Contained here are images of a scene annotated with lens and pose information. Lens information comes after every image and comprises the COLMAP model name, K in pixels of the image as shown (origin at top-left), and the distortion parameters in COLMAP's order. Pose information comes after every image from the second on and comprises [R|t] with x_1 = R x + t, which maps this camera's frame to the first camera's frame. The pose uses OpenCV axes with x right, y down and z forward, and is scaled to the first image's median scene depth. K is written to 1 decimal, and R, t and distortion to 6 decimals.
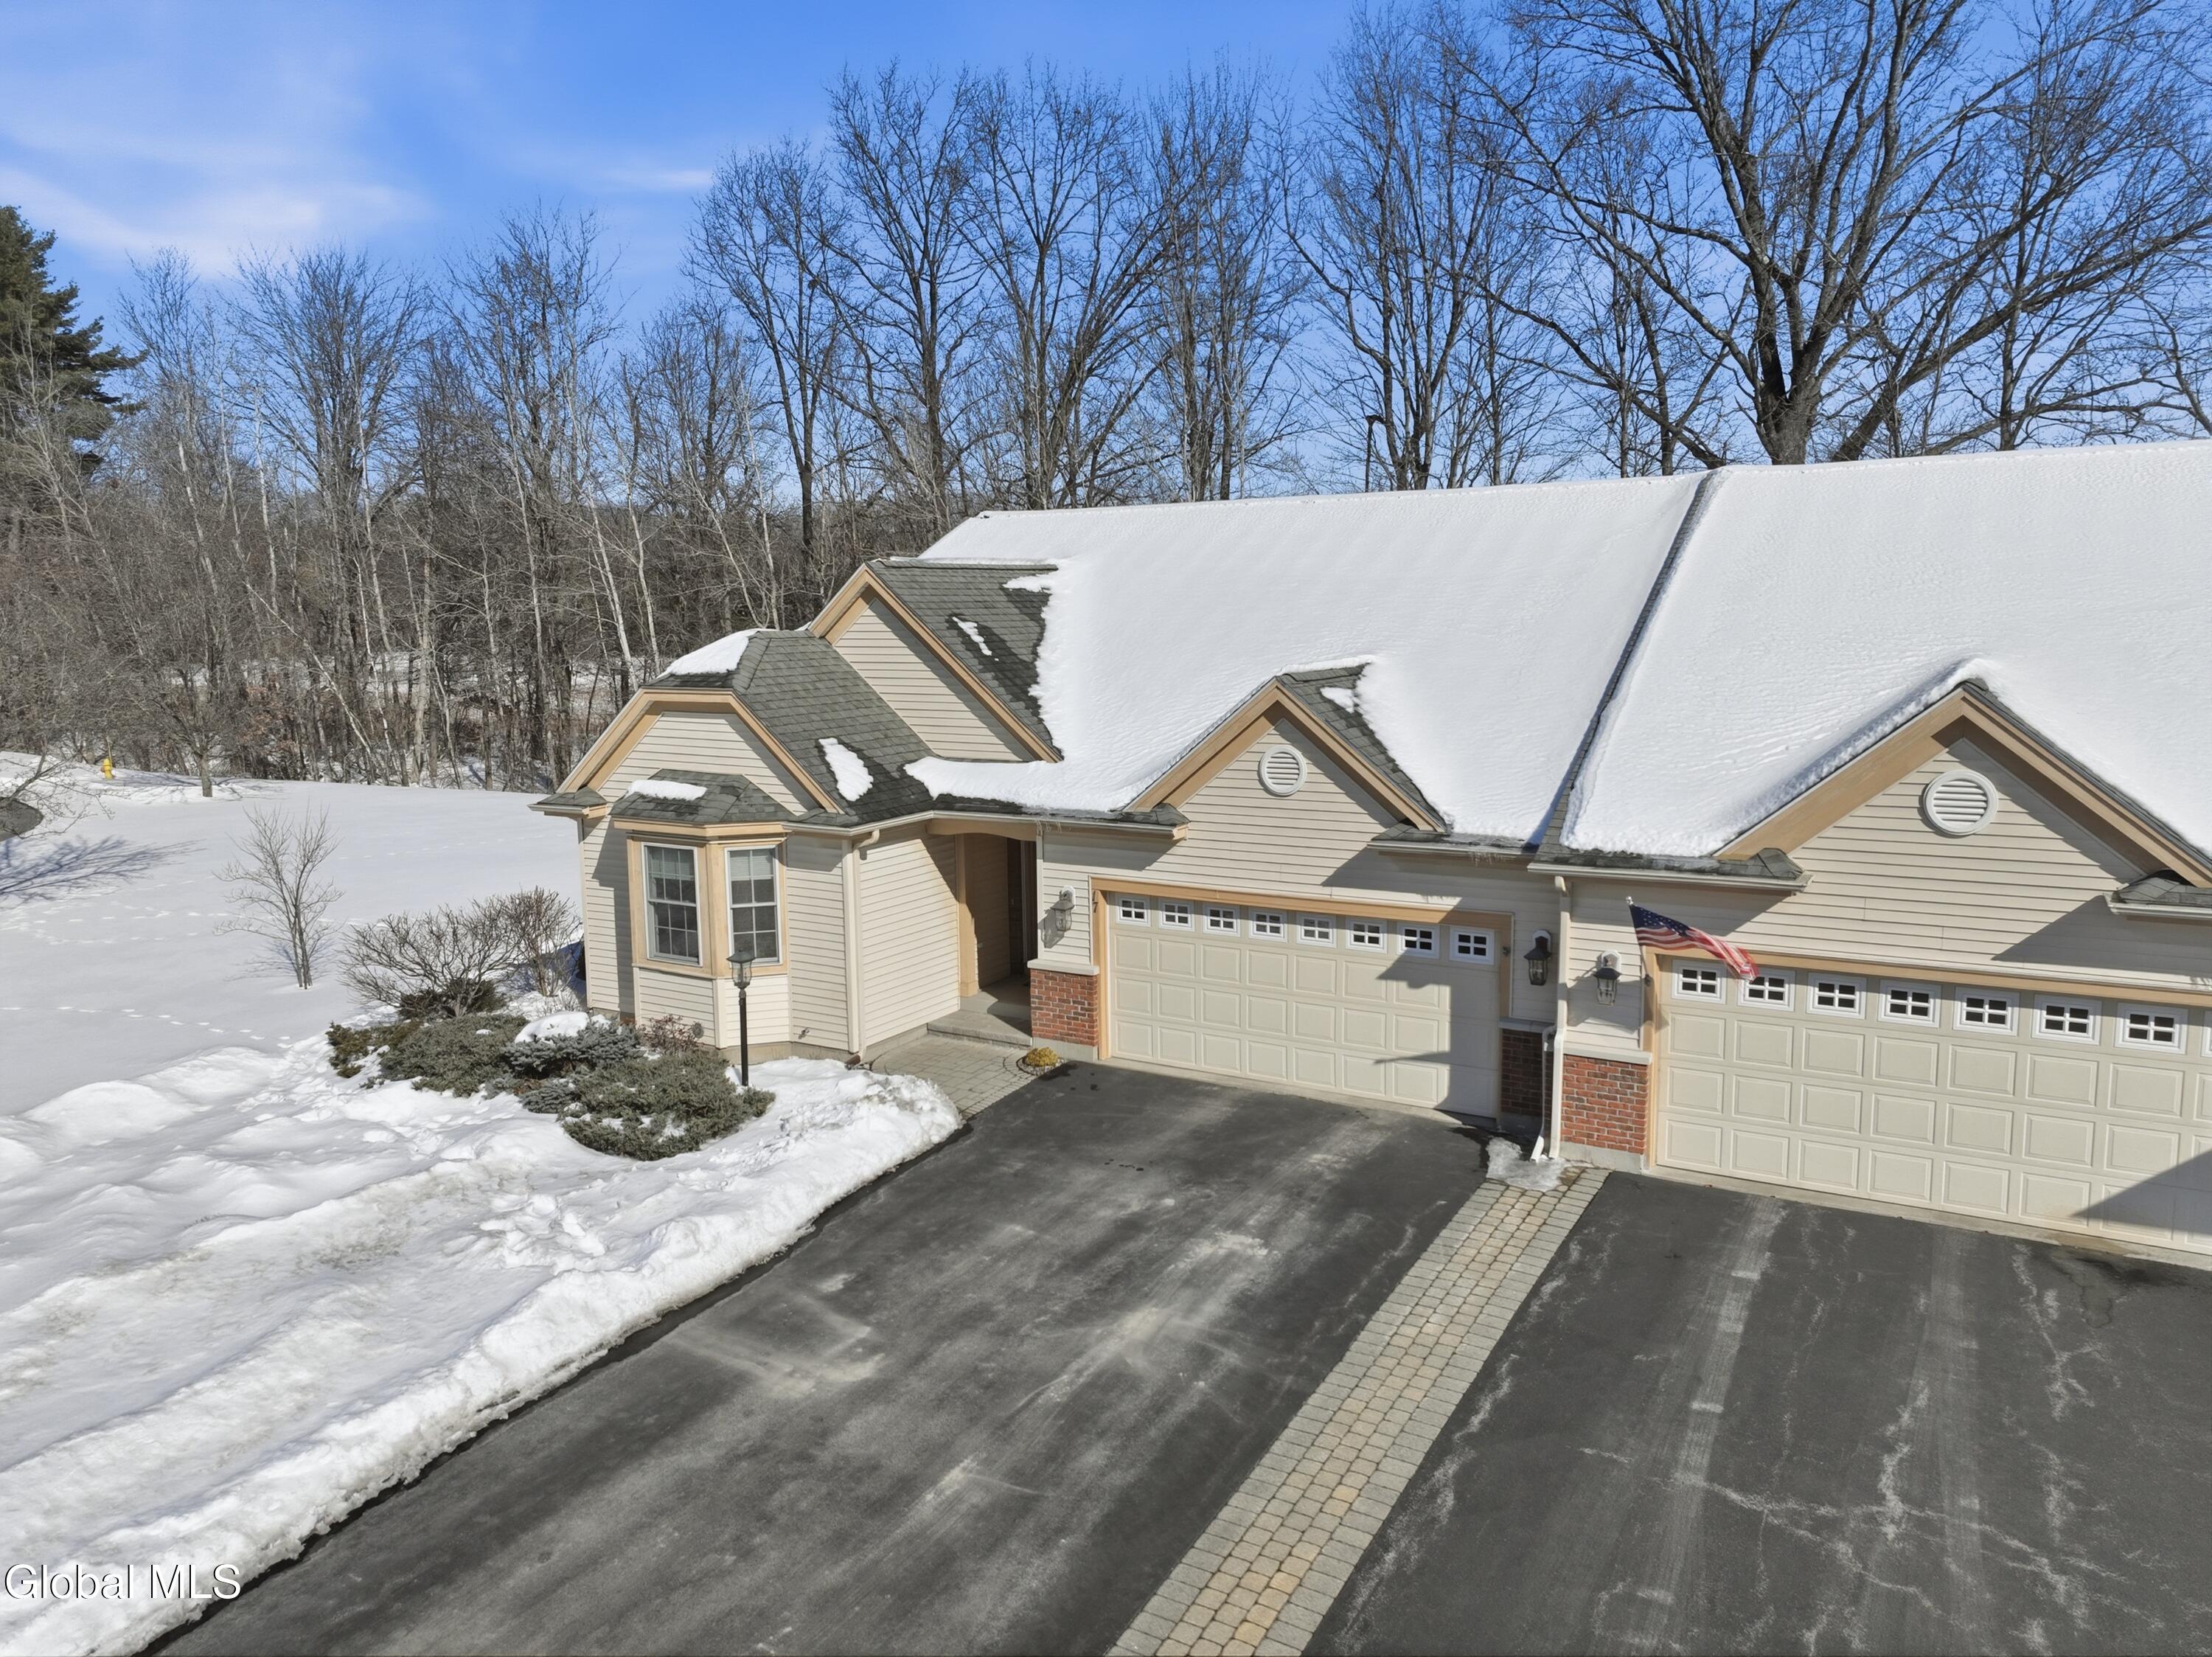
lens RADIAL K [[1557.4, 0, 1089.9], [0, 1557.4, 816.3], [0, 0, 1]] dist [0.002173, 0.005587]
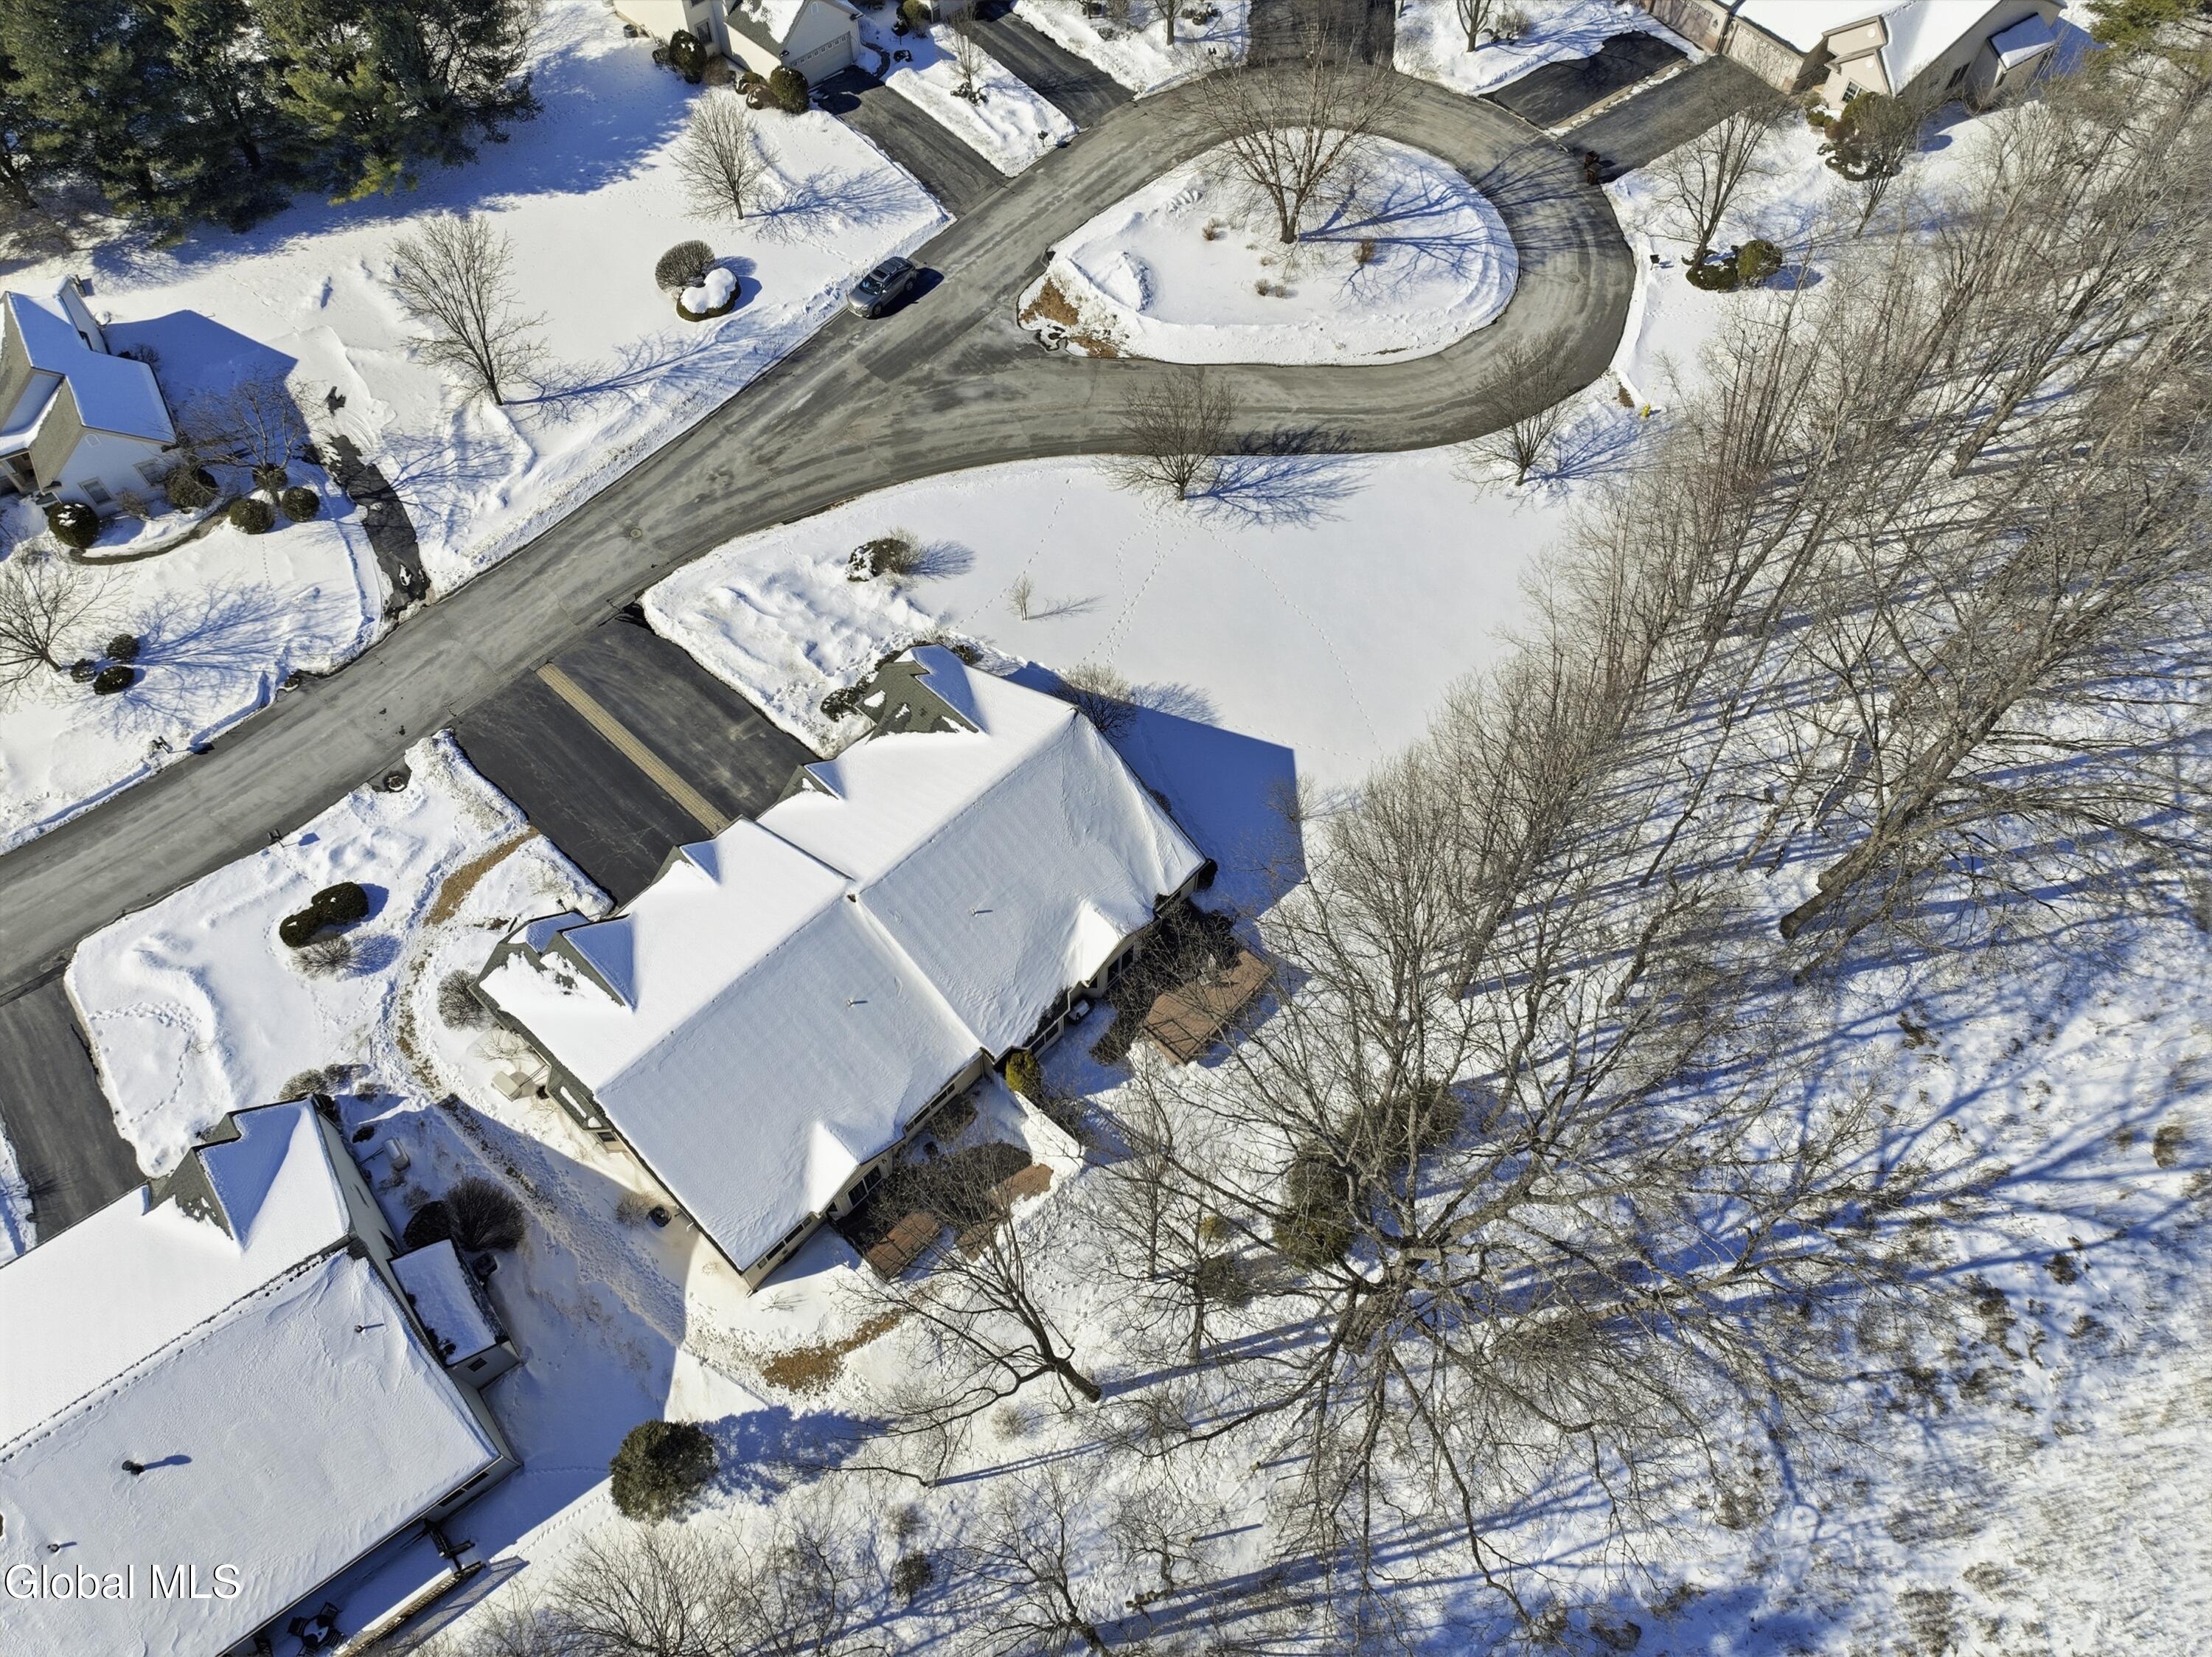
lens RADIAL K [[1557.4, 0, 1089.9], [0, 1557.4, 816.3], [0, 0, 1]] dist [0.002173, 0.005587]
pose [[-0.217037, 0.834242, -0.506888, 2.134411], [-0.136397, 0.488254, 0.861977, -3.644761], [0.966587, 0.256219, 0.007819, 1.726762]]
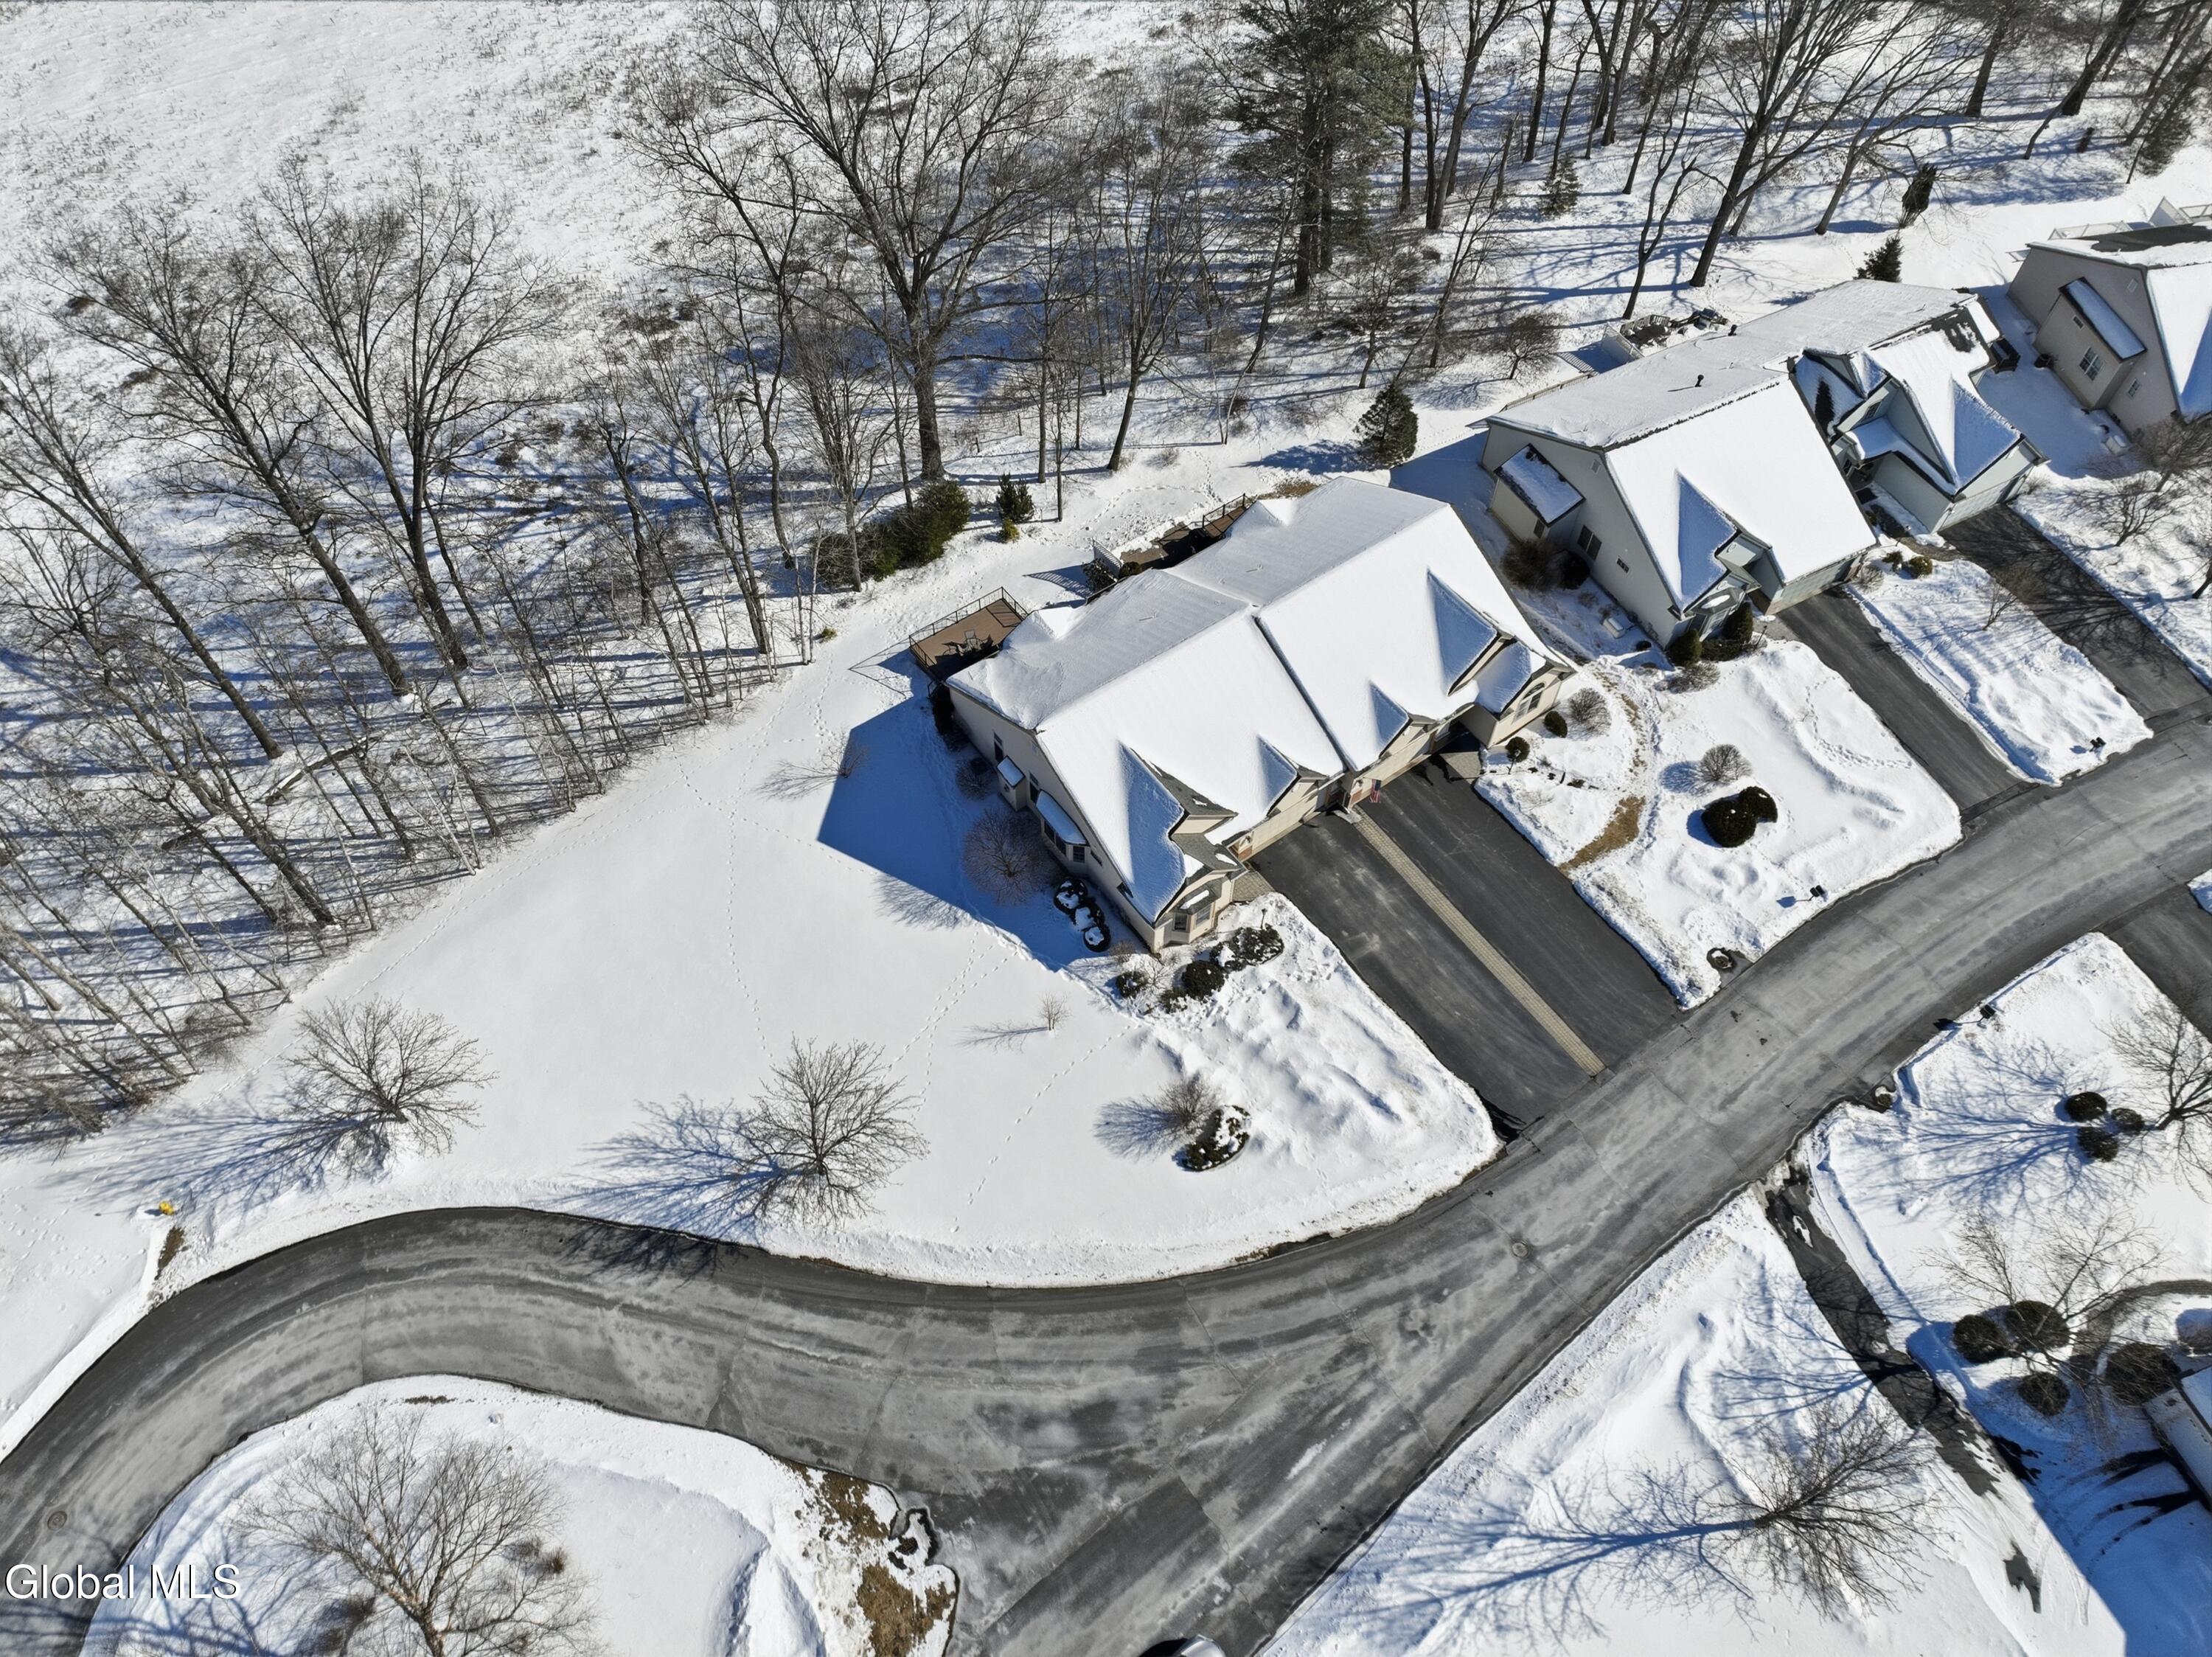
lens RADIAL K [[1544.5, 0, 1092.2], [0, 1544.5, 828.5], [0, 0, 1]] dist [0.002626, -0.002565]
pose [[0.382346, -0.748387, 0.541967, -2.493223], [0.122312, 0.622362, 0.773114, -3.333332], [-0.915888, -0.229308, 0.329494, 0.088551]]
